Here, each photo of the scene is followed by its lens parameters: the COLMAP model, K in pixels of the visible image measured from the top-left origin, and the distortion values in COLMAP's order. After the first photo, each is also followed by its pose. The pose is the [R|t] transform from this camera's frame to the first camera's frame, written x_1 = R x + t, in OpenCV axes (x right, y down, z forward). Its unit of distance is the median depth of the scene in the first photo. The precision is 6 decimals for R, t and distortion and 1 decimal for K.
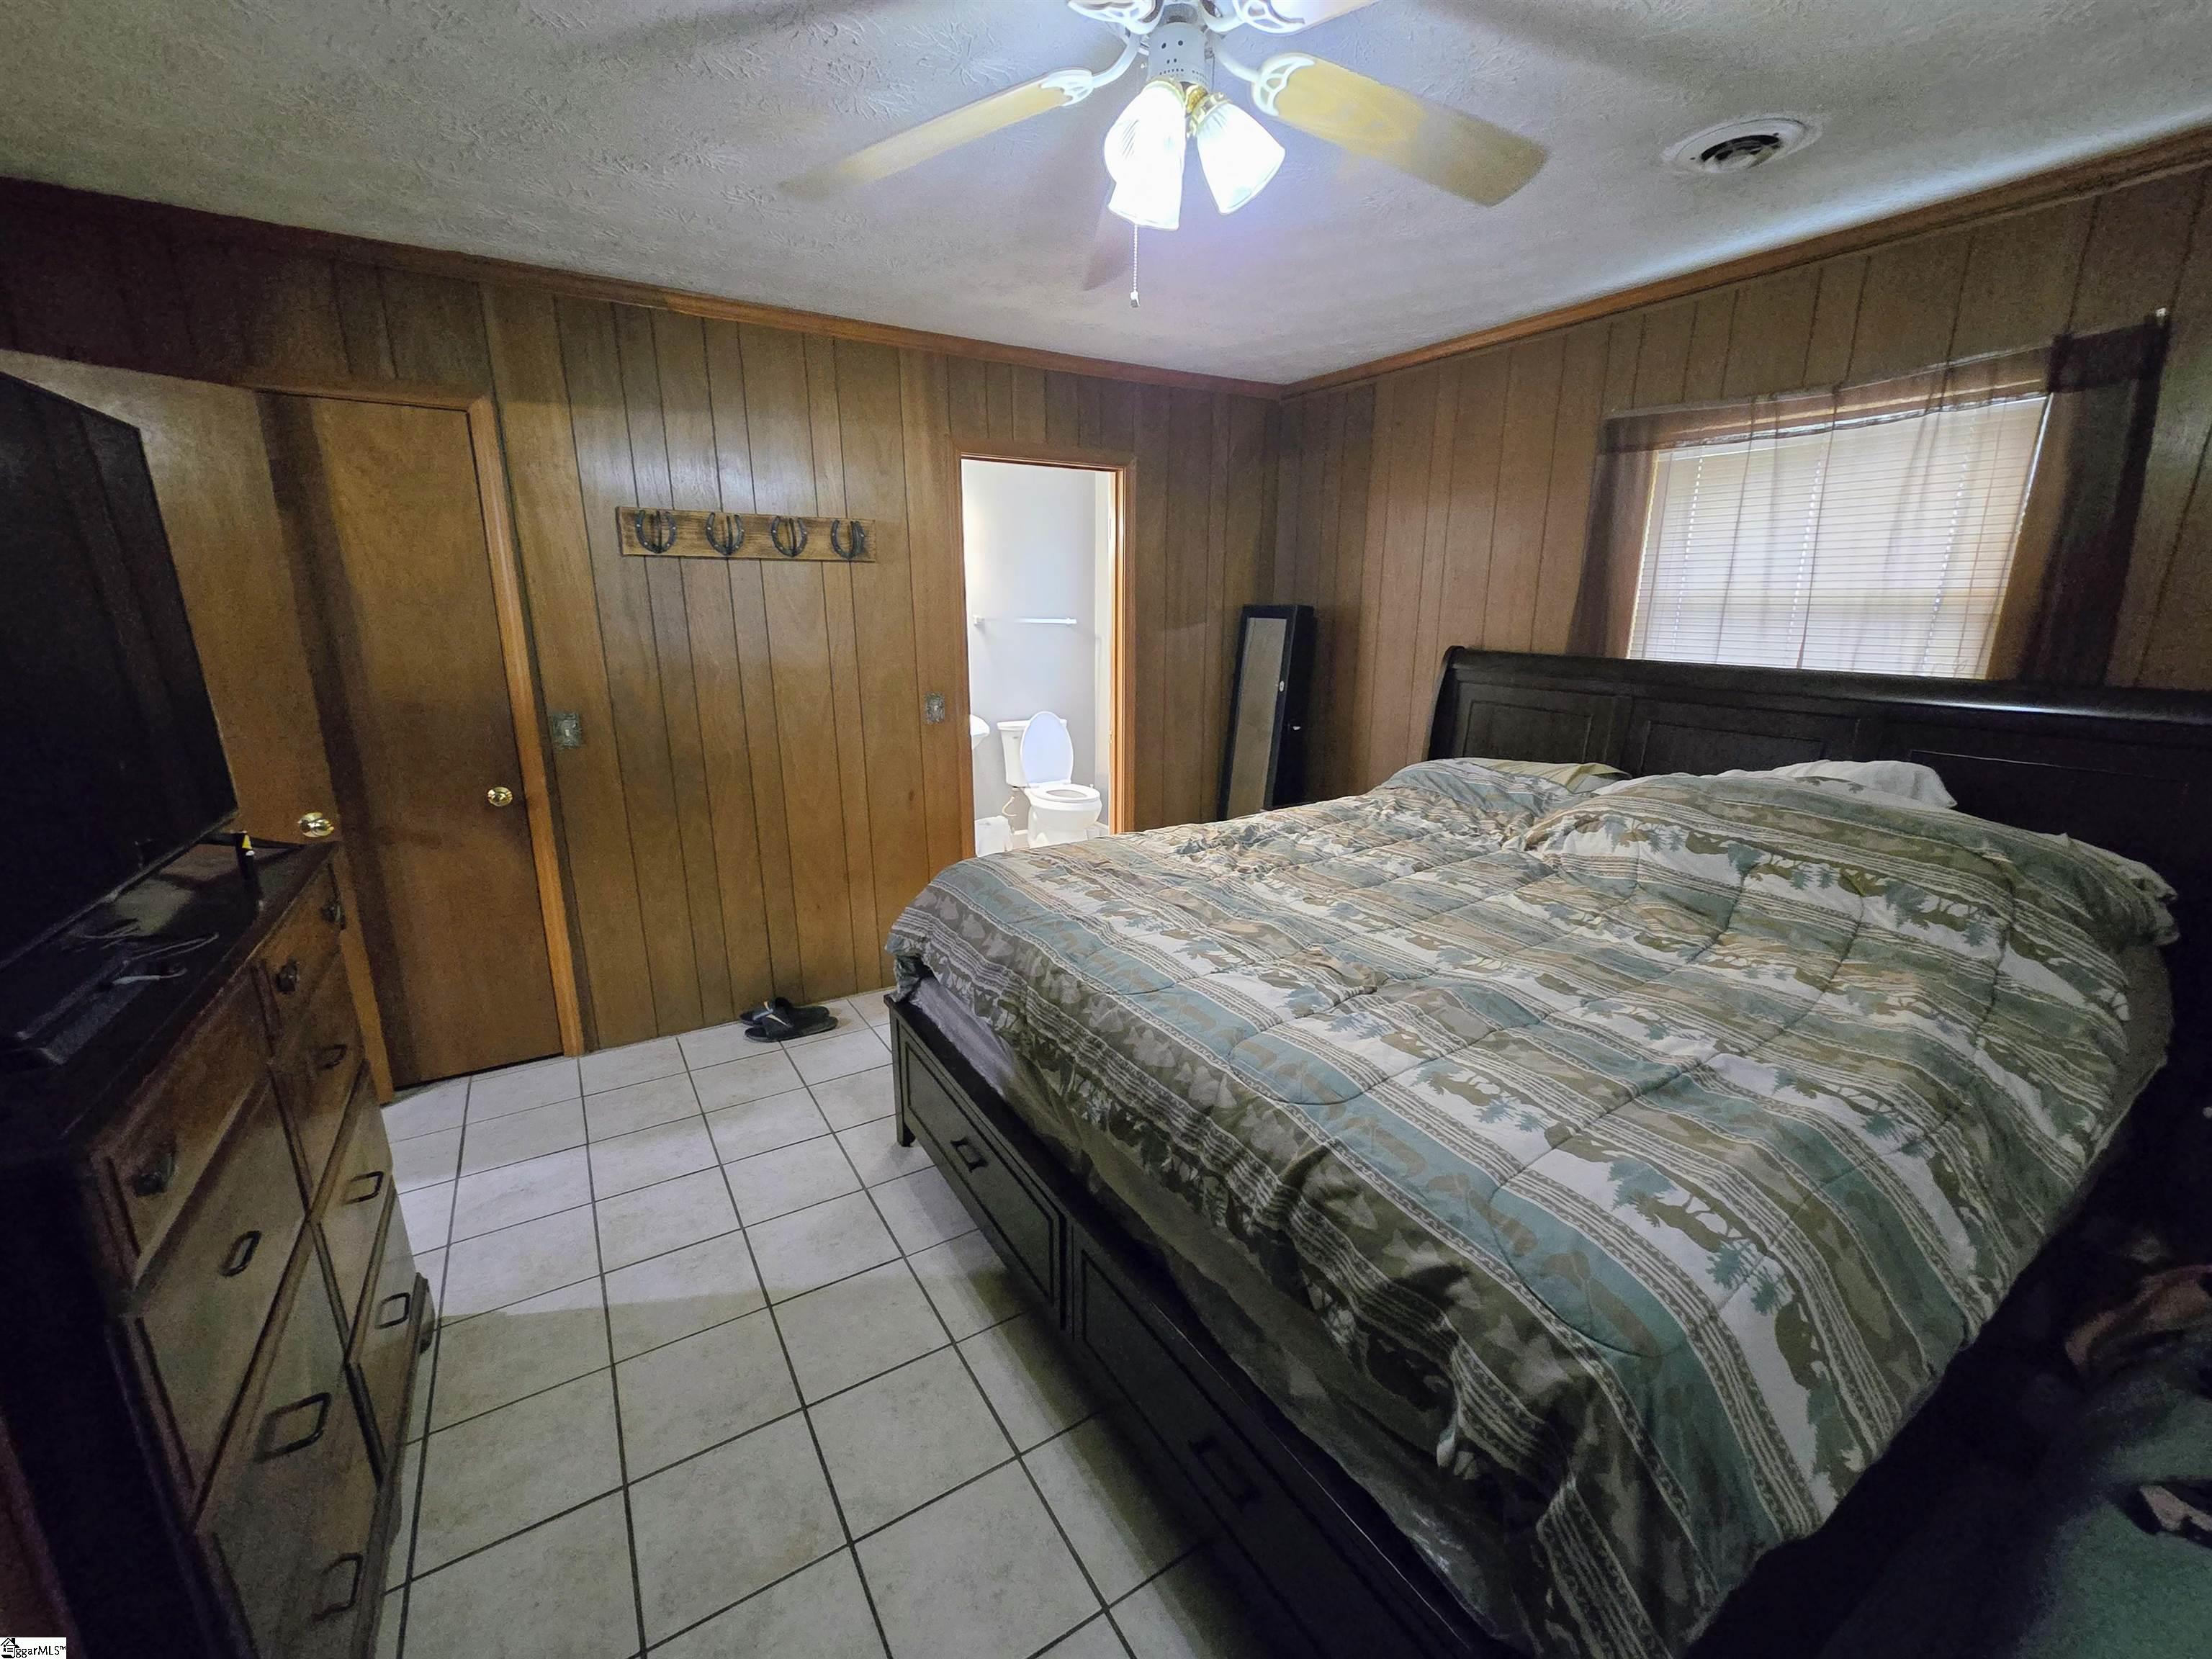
lens RADIAL K [[903.2, 0, 1114.1], [0, 903.2, 828.9], [0, 0, 1]] dist [-0.003204, 0.001371]
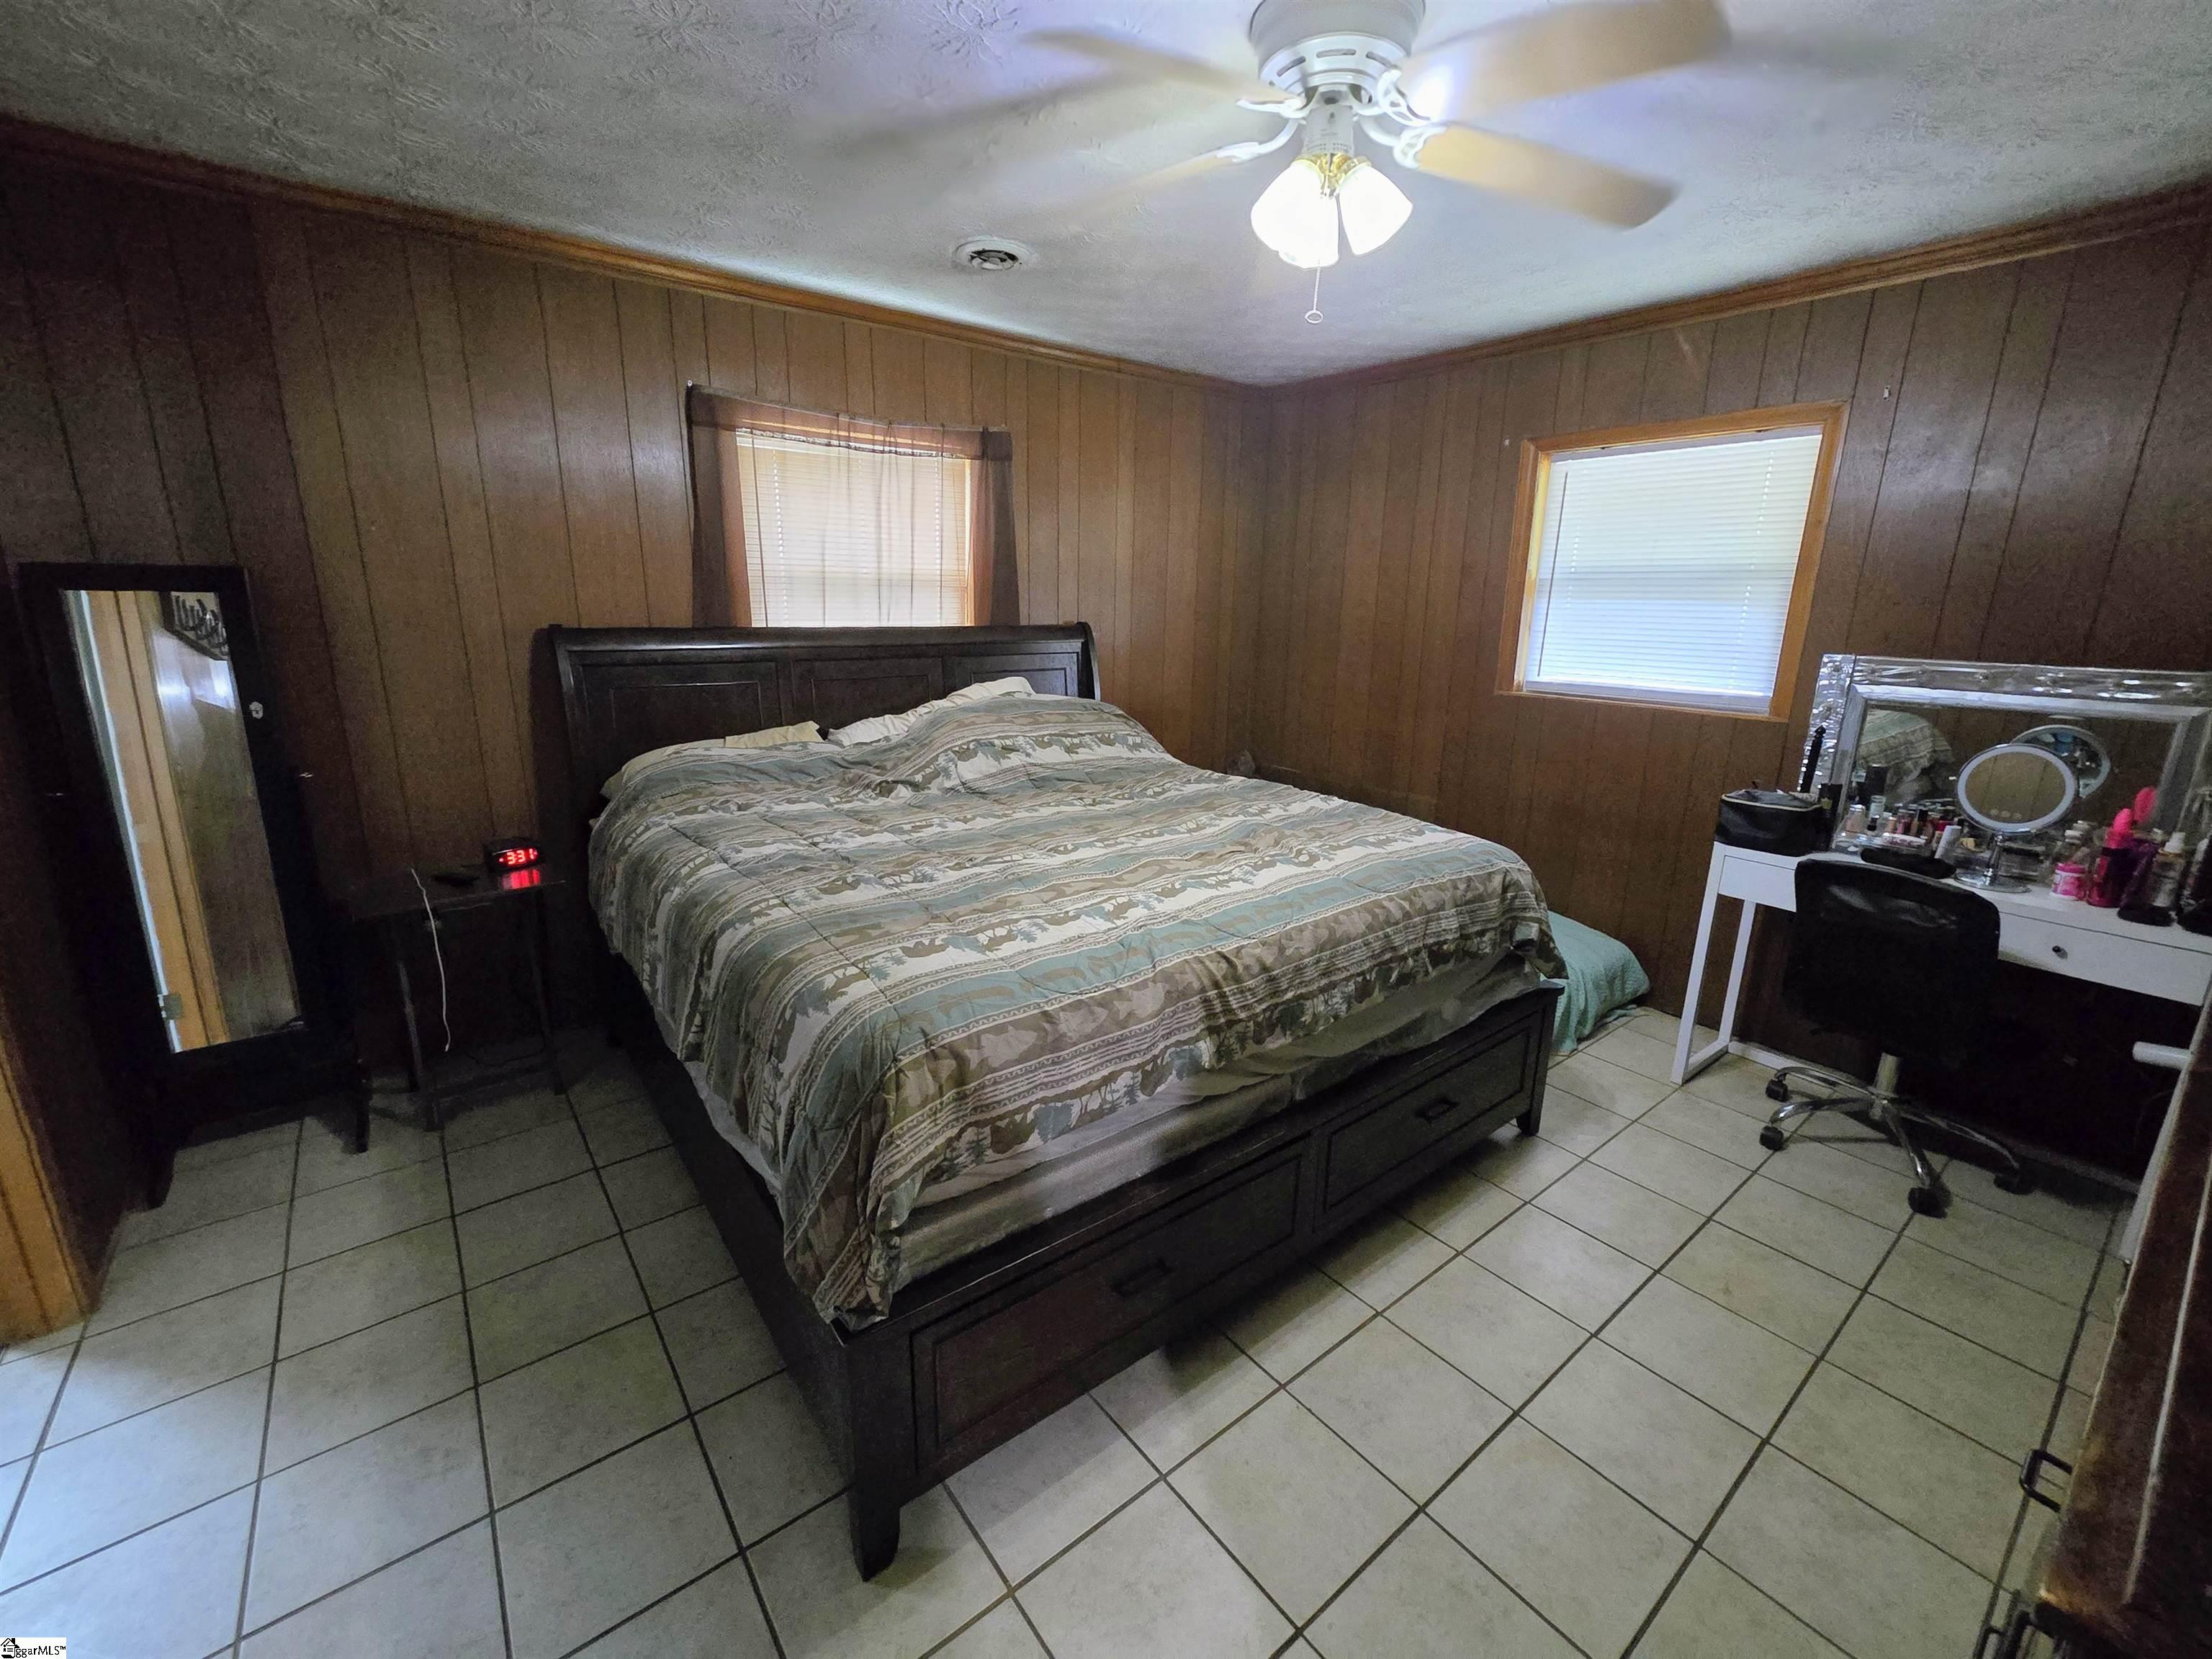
lens RADIAL K [[903.2, 0, 1109.7], [0, 903.2, 833.9], [0, 0, 1]] dist [-0.003204, 0.001371]
pose [[-0.102578, -0.257970, 0.960692, -0.817454], [0.226218, 0.934430, 0.275073, -0.224360], [-0.968660, 0.245543, -0.037495, 0.974295]]
